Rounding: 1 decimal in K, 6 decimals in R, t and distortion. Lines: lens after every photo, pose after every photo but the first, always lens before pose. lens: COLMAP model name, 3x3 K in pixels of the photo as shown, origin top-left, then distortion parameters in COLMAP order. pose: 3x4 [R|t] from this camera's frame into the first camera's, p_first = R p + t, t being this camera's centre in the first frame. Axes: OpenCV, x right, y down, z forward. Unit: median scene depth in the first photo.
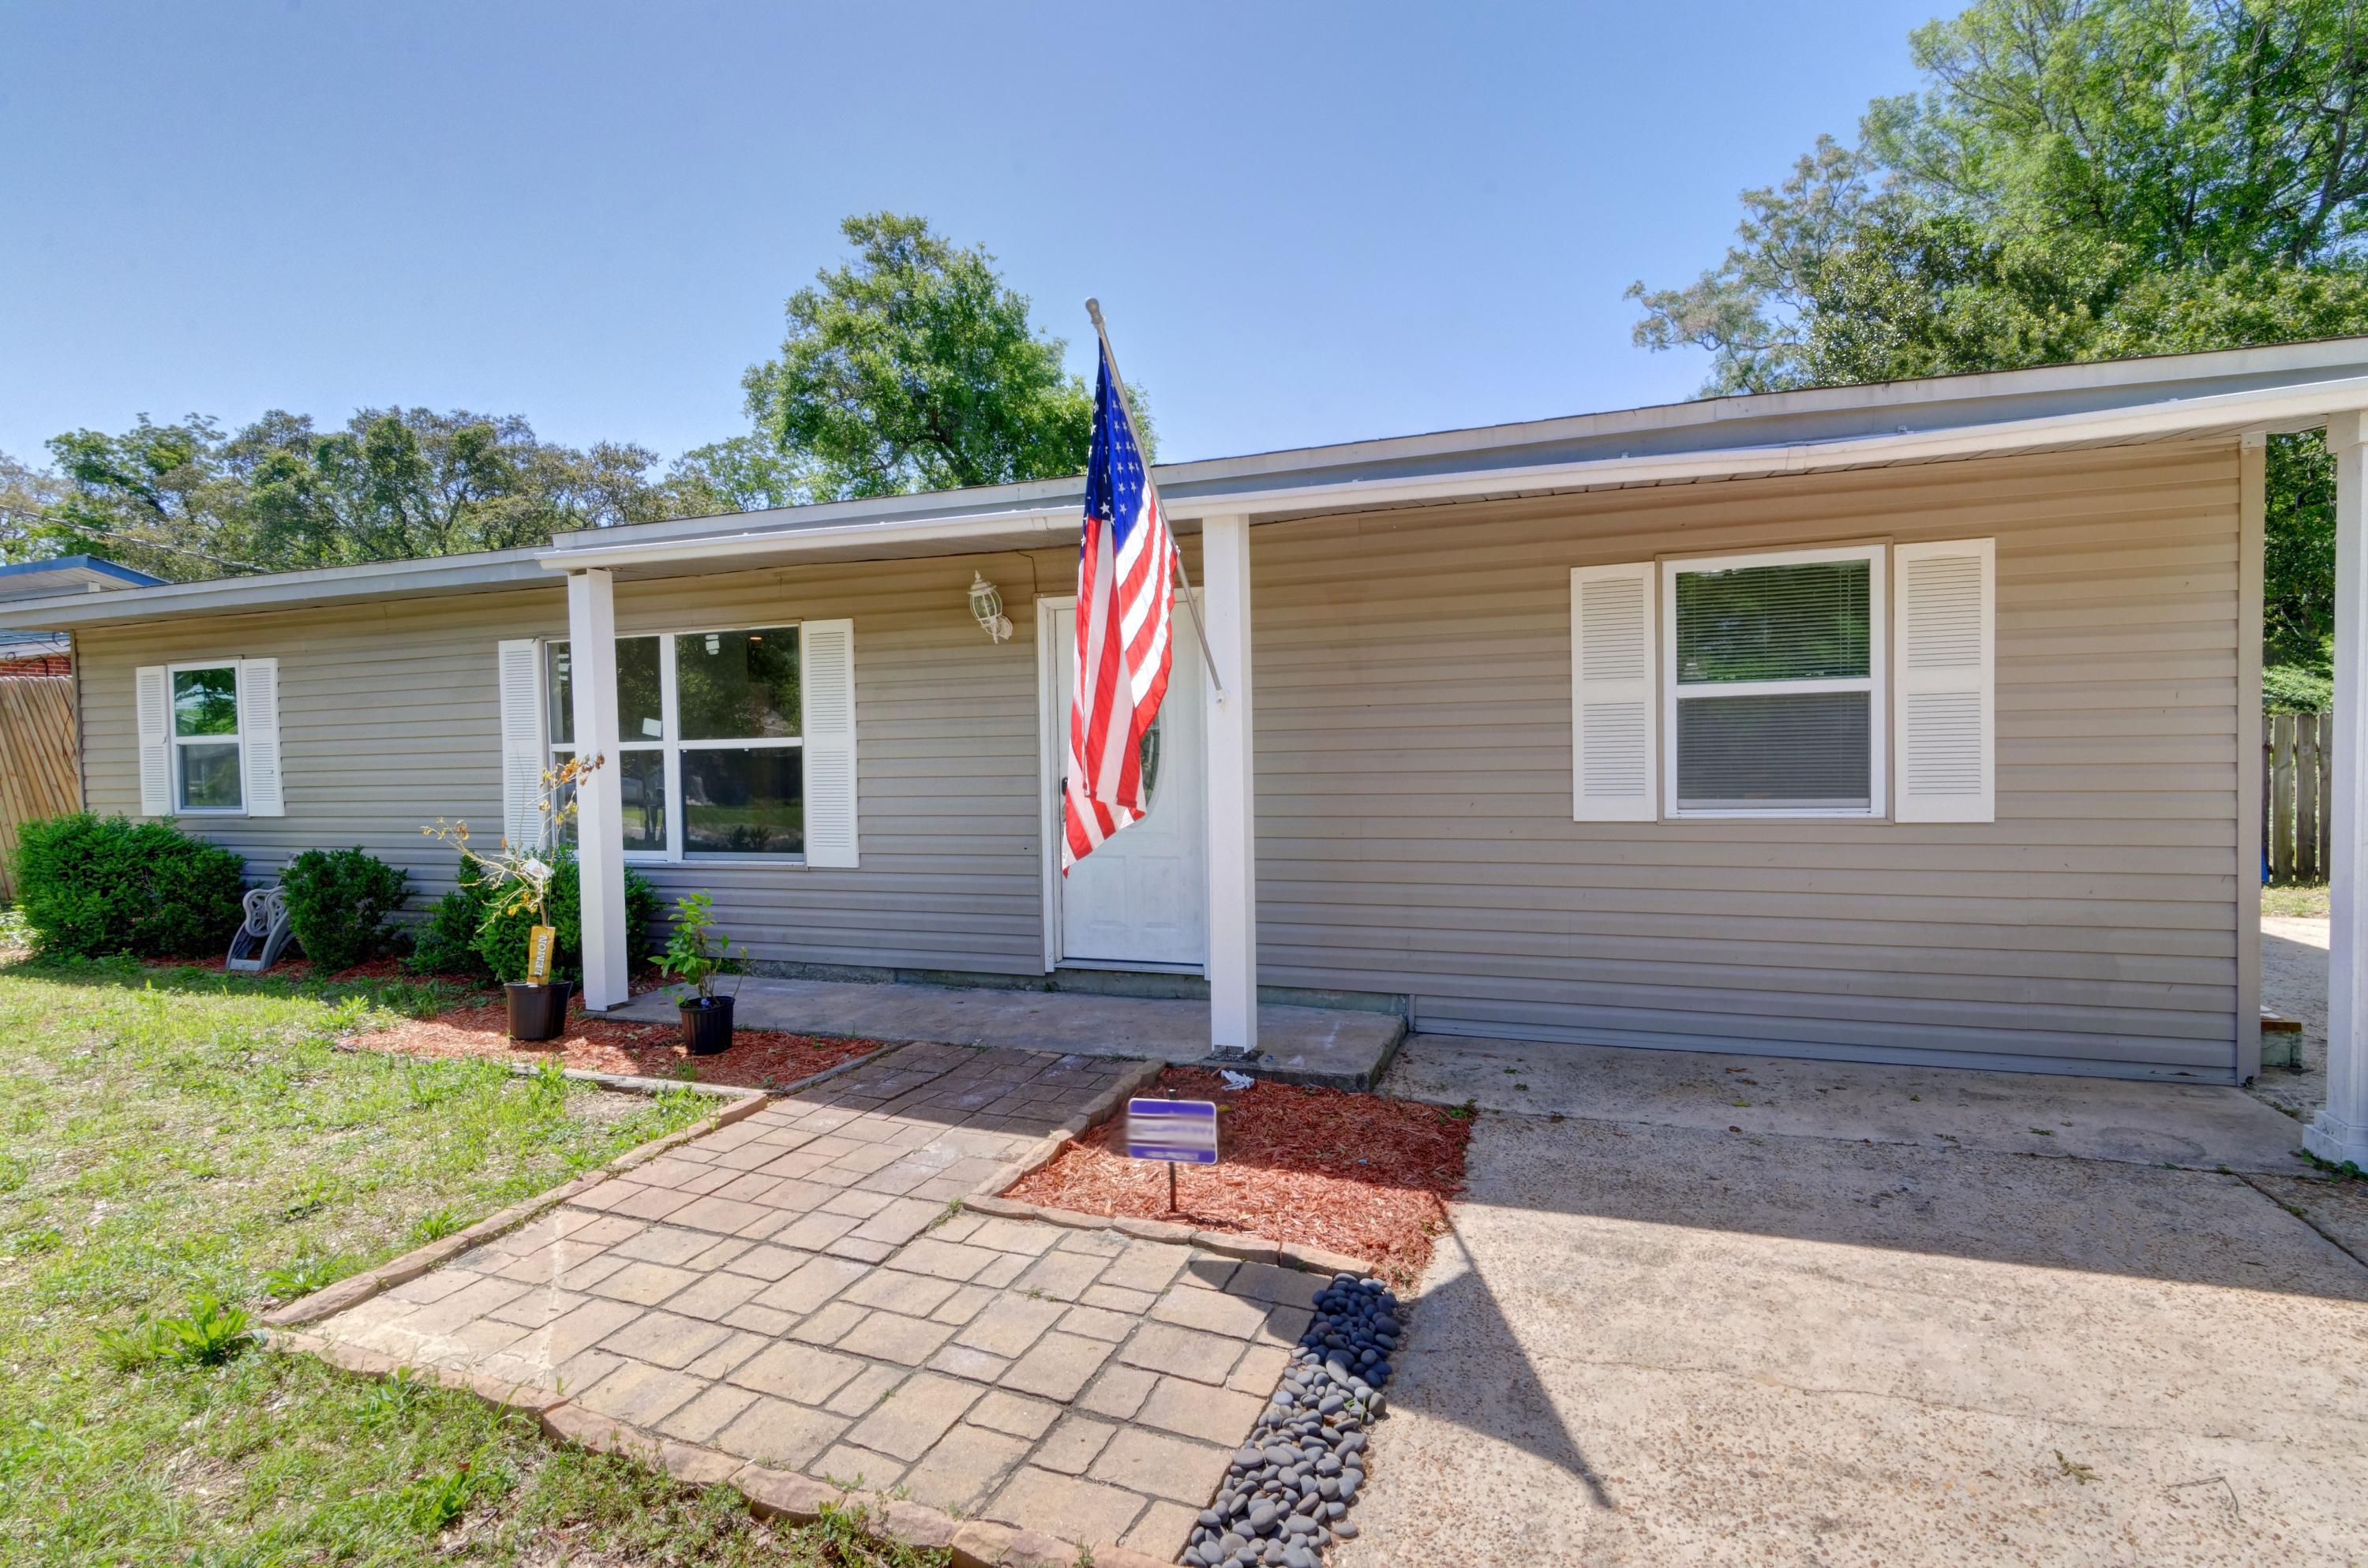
lens RADIAL K [[1135.7, 0, 1184.0], [0, 1135.7, 784.0], [0, 0, 1]] dist [0.012856, -0.000911]
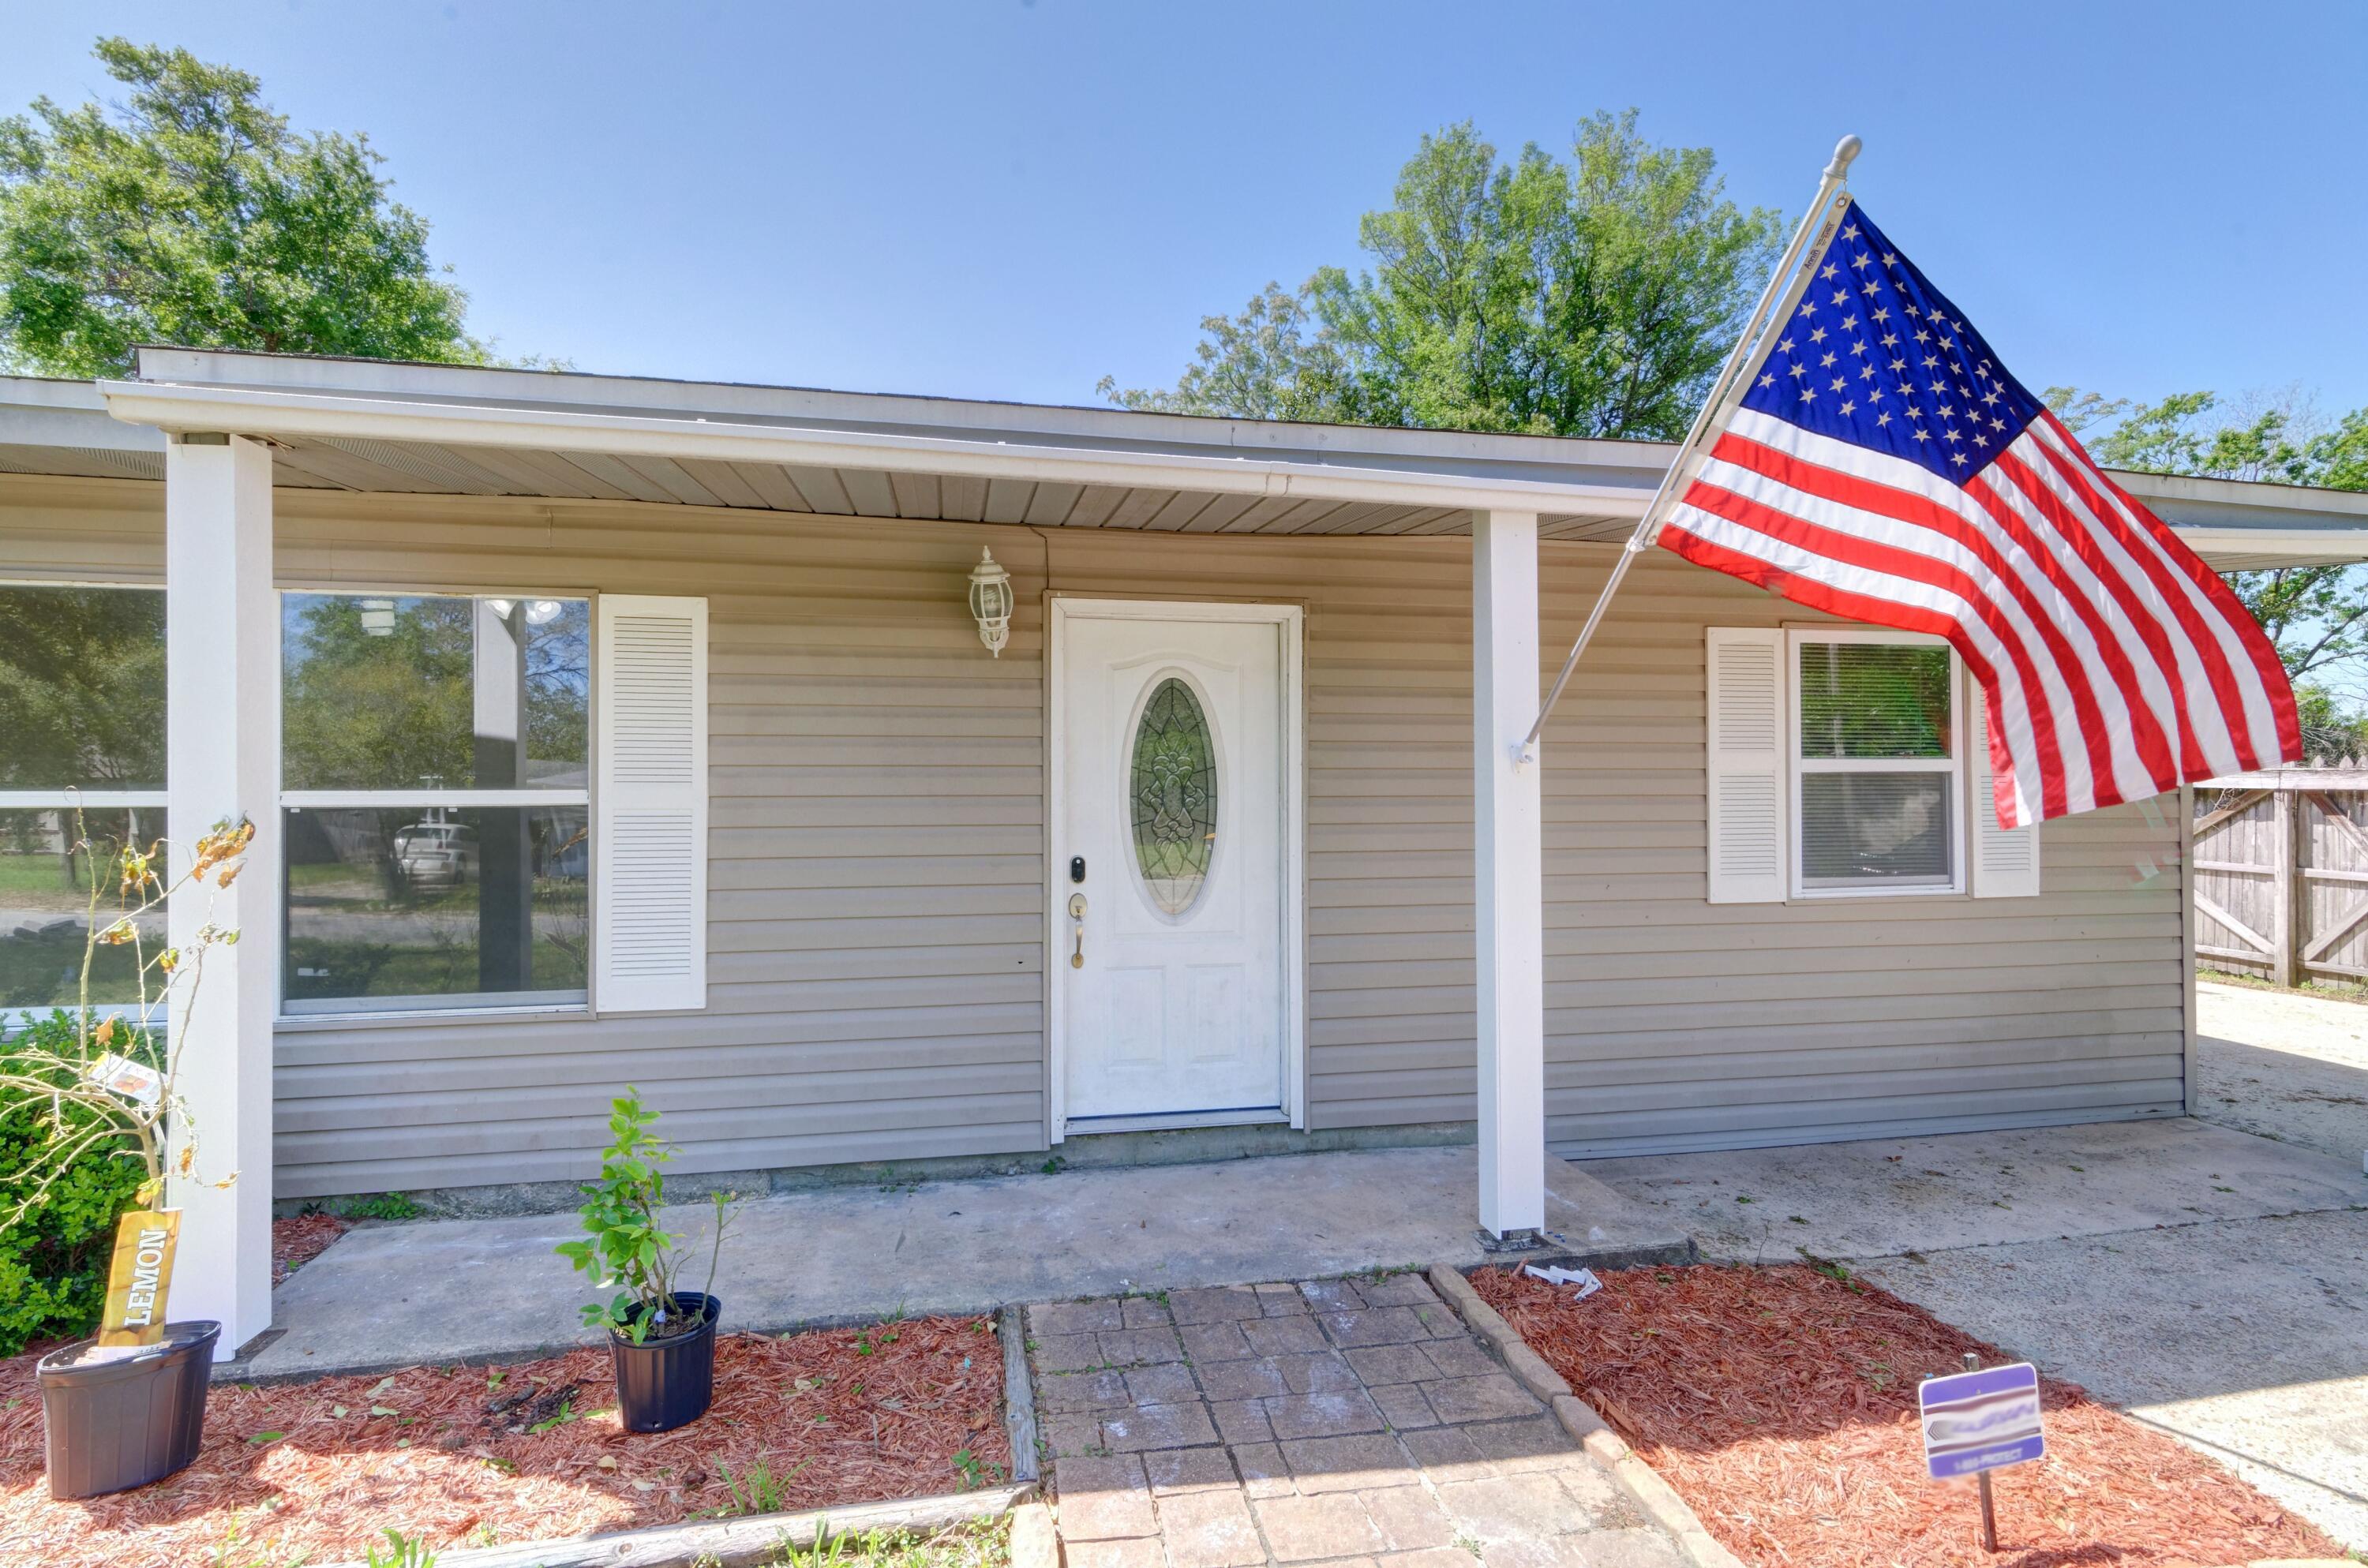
lens RADIAL K [[1142.9, 0, 1184.0], [0, 1142.9, 784.0], [0, 0, 1]] dist [0.007117, -0.001316]
pose [[0.852288, 0.025306, 0.522460, -0.416673], [0.003105, 0.998567, -0.053432, -0.012714], [-0.523063, 0.047162, 0.850988, 0.368195]]
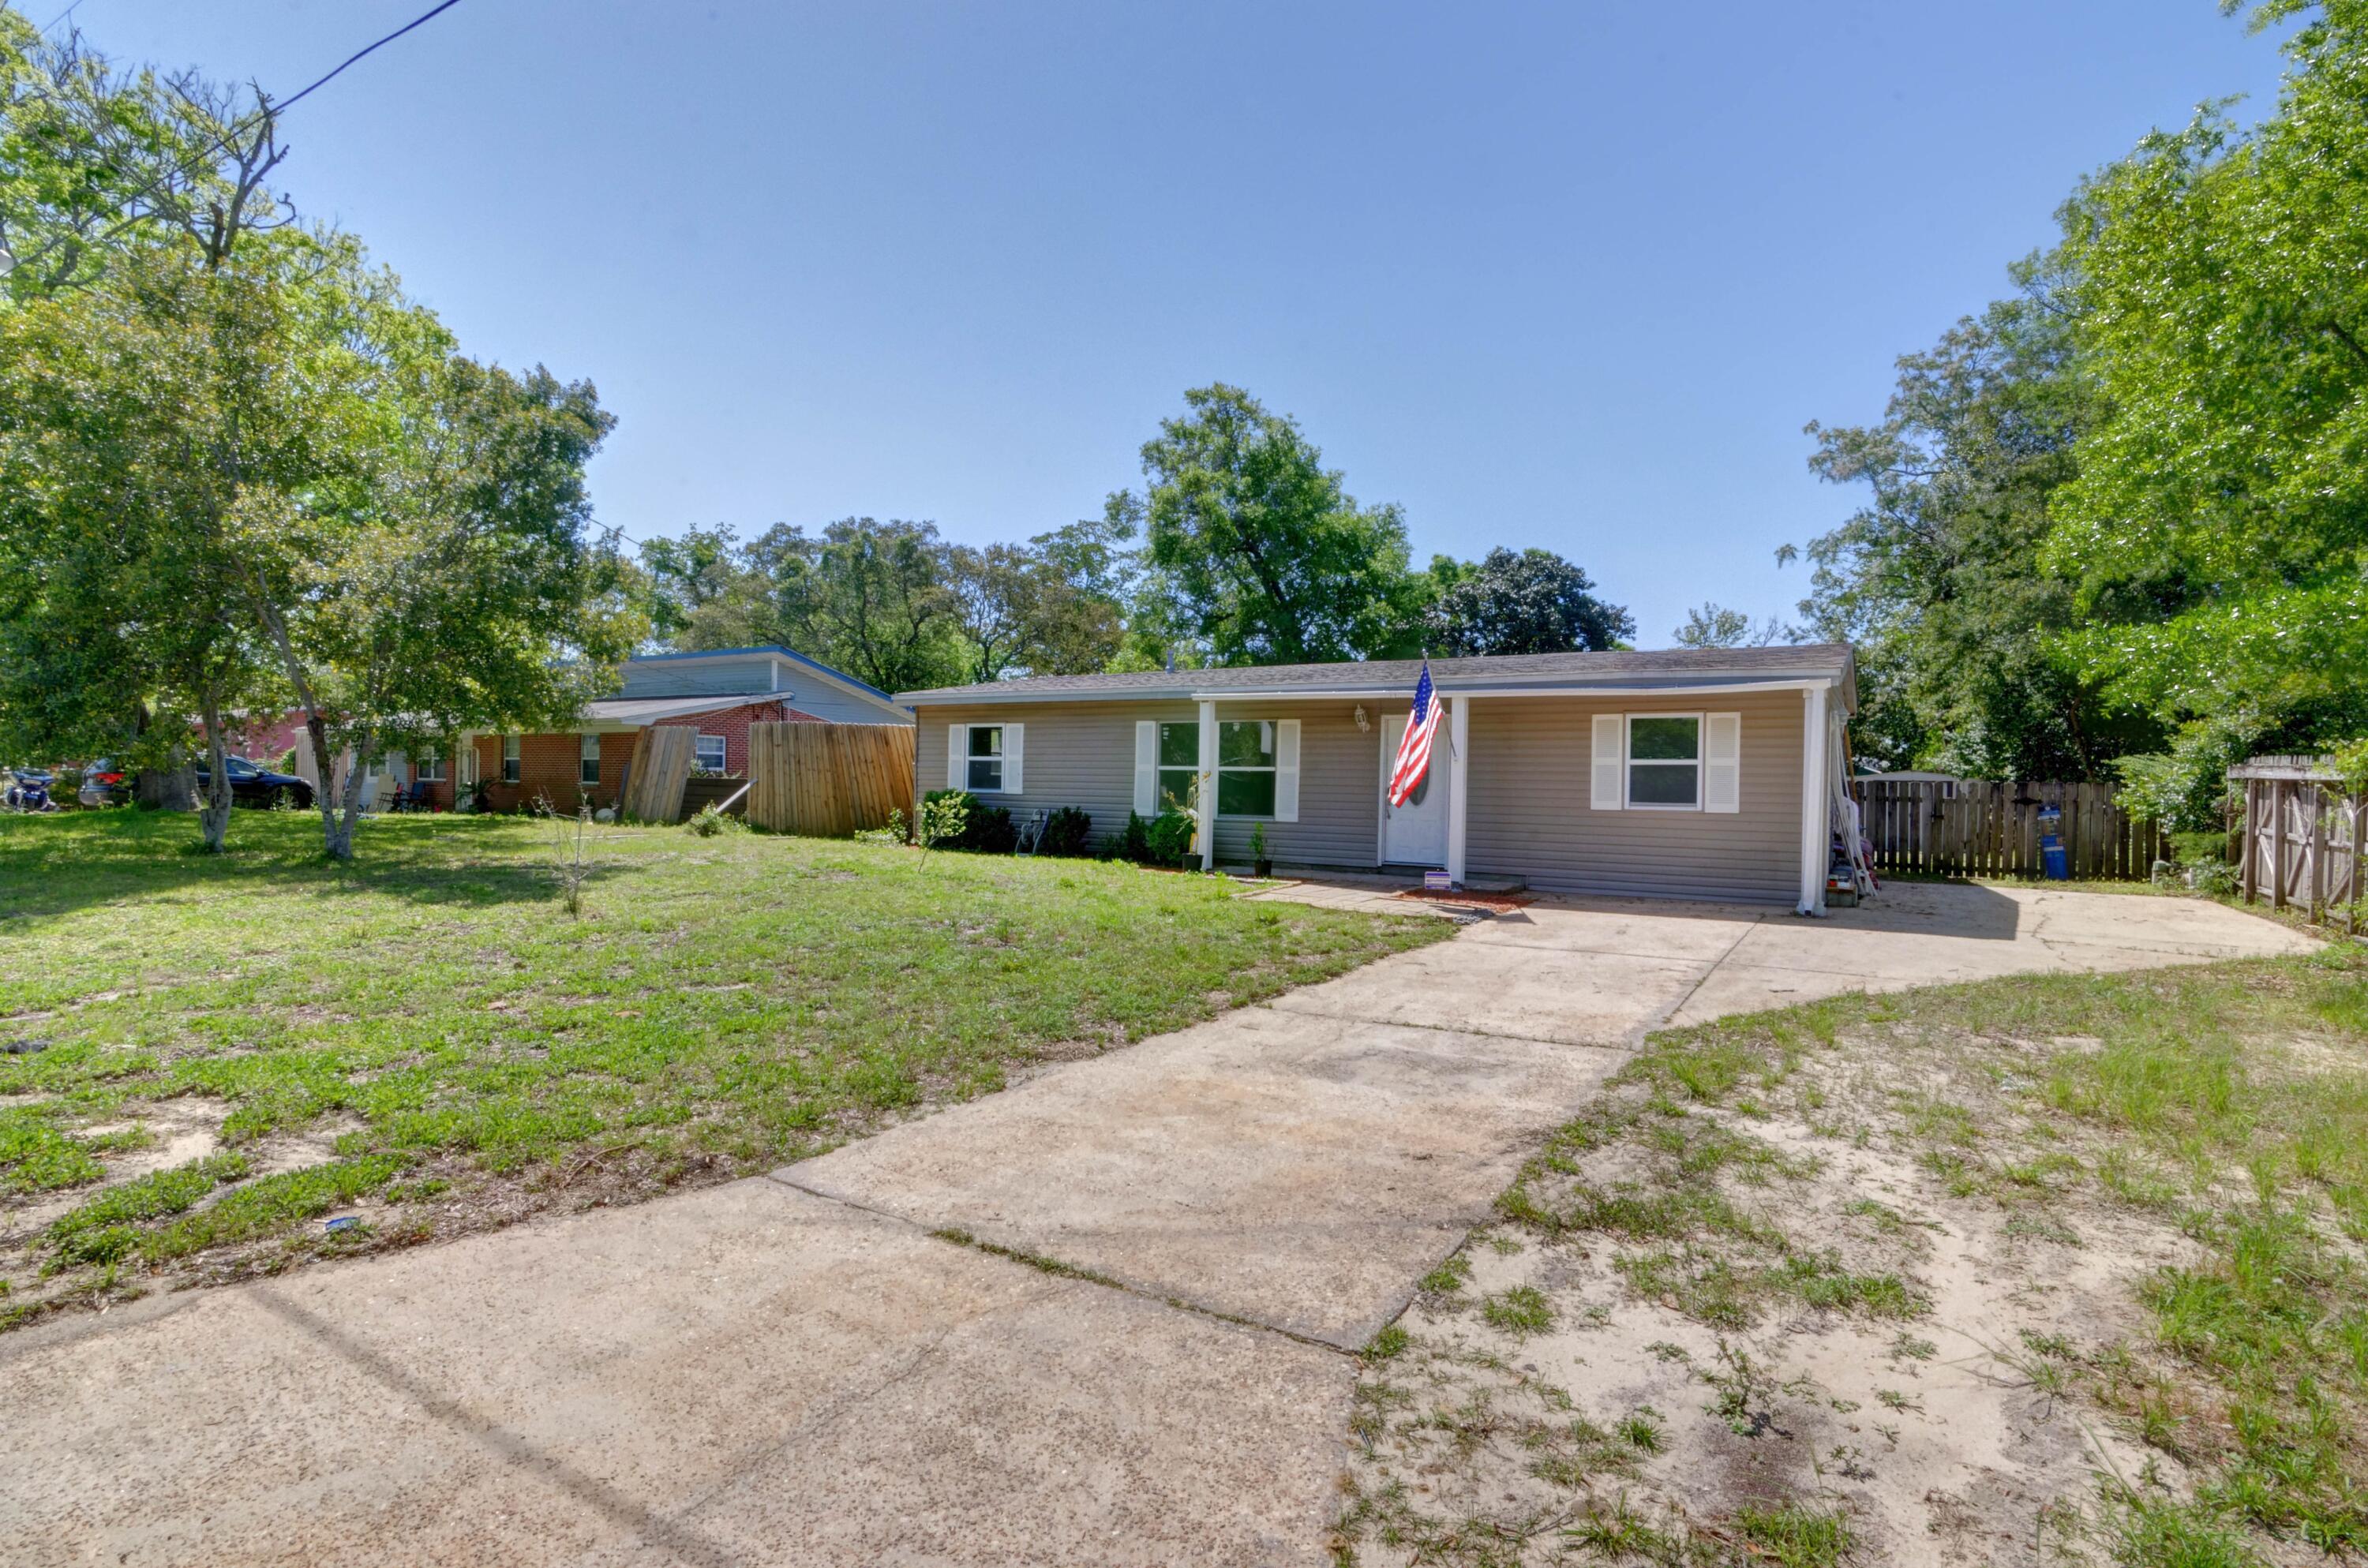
lens RADIAL K [[1135.7, 0, 1184.0], [0, 1135.7, 784.0], [0, 0, 1]] dist [0.012856, -0.000911]
pose [[0.979649, 0.037675, -0.197152, -0.055814], [-0.043644, 0.998708, -0.026018, 0.070501], [0.195917, 0.034093, 0.980028, -1.503121]]
